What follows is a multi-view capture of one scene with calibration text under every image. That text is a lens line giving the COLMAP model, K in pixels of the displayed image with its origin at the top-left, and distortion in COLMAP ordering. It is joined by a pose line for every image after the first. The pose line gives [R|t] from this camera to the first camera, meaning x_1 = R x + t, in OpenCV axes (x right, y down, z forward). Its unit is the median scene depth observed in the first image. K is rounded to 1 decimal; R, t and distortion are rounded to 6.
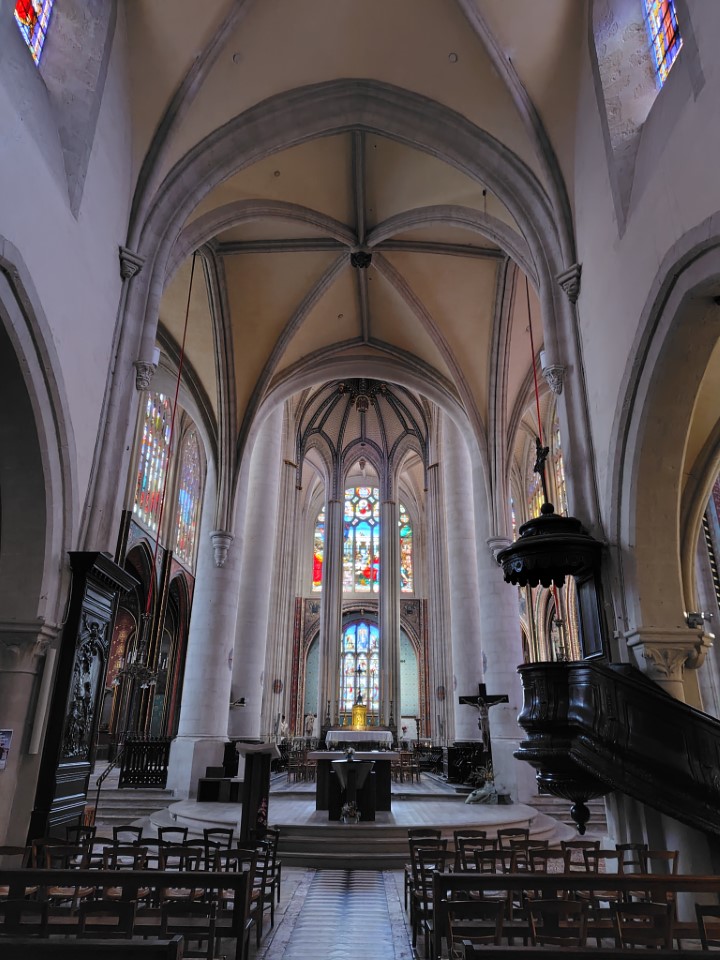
lens RADIAL K [[643.7, 0, 360.0], [0, 643.7, 480.0], [0, 0, 1]] dist [0.001098, 0.000373]
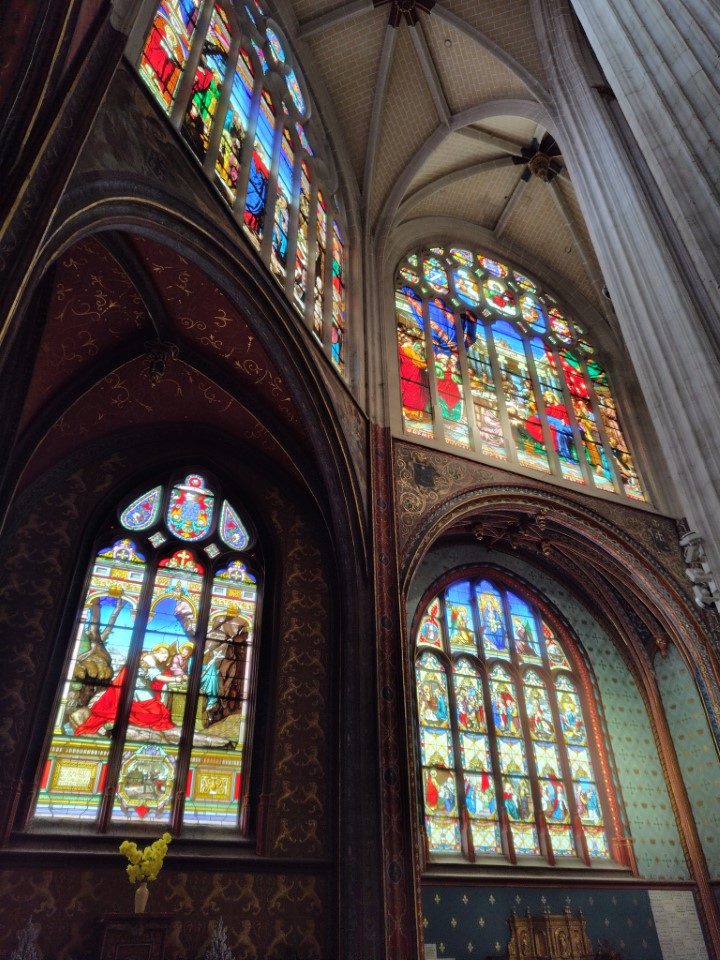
lens RADIAL K [[643.7, 0, 360.0], [0, 643.7, 480.0], [0, 0, 1]] dist [0.001098, 0.000373]
pose [[0.892422, 0.236079, 0.384512, -0.201199], [-0.140068, 0.955046, -0.261281, 0.274443], [-0.428909, 0.179316, 0.885371, 0.727925]]
